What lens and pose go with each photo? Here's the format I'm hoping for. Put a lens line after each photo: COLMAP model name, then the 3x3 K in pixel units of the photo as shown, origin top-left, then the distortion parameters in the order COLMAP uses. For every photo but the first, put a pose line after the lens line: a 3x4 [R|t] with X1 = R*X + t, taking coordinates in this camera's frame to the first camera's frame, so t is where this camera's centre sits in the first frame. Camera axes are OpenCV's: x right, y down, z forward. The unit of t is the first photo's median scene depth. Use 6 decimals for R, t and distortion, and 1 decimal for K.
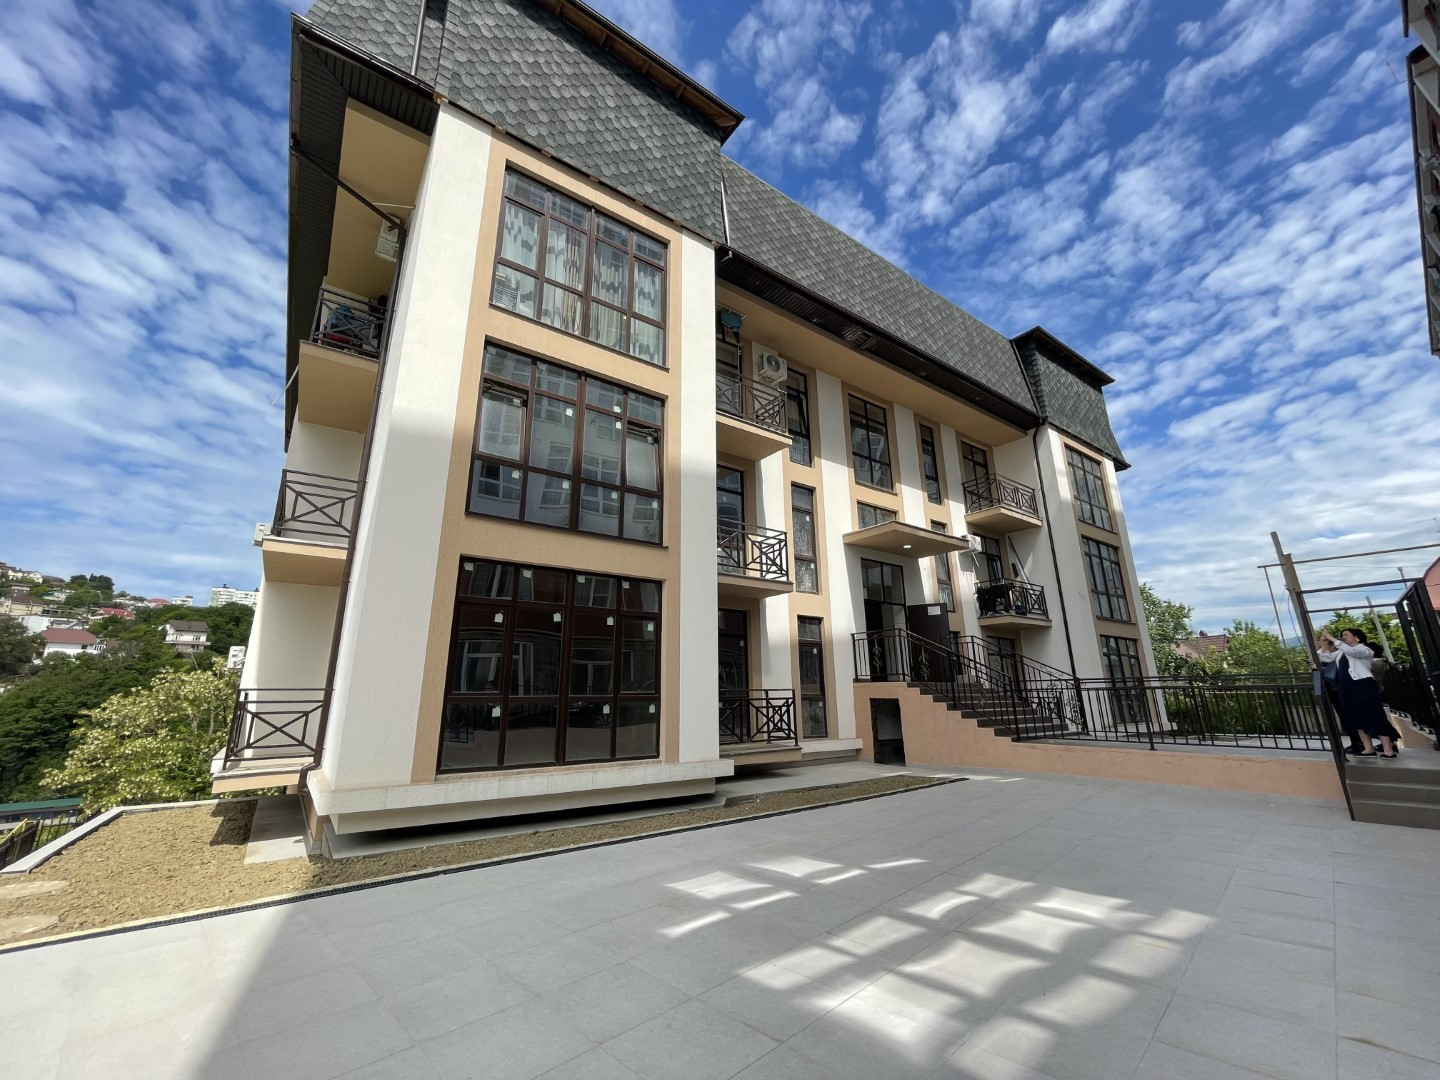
lens RADIAL K [[583.7, 0, 709.0], [0, 583.7, 536.1], [0, 0, 1]] dist [0.015255, -0.014424]
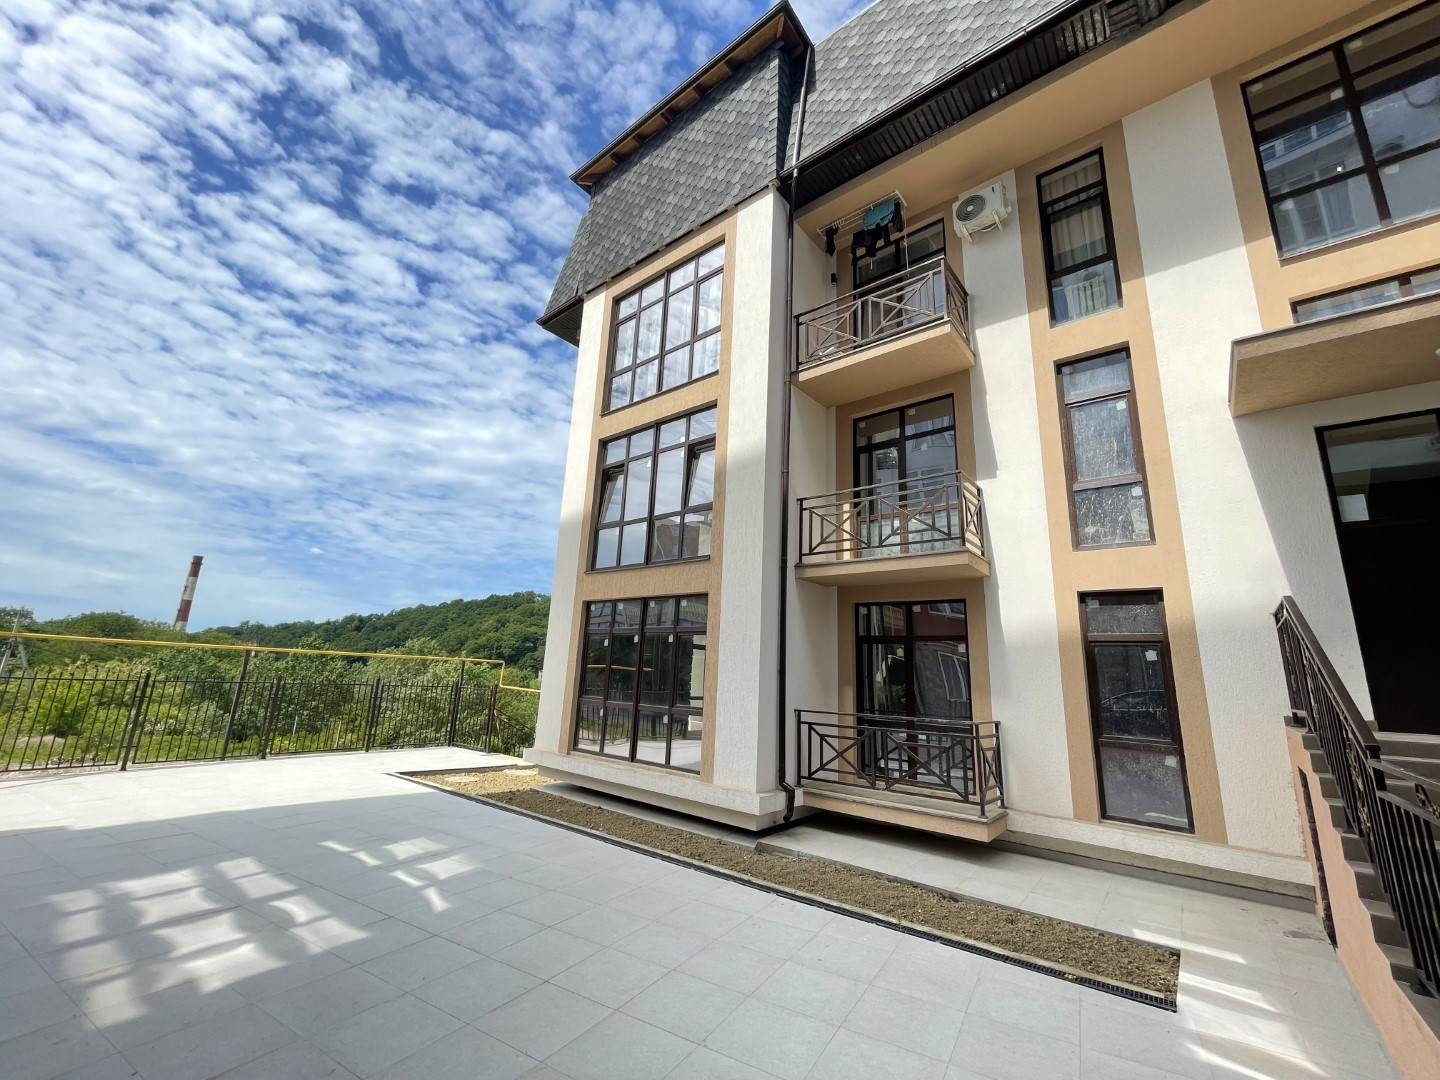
lens RADIAL K [[583.7, 0, 709.0], [0, 583.7, 536.1], [0, 0, 1]] dist [0.015255, -0.014424]
pose [[0.253366, -0.213669, -0.943478, 0.898172], [0.205031, 0.965005, -0.163484, 0.154228], [0.945393, -0.152020, 0.288309, 0.774822]]
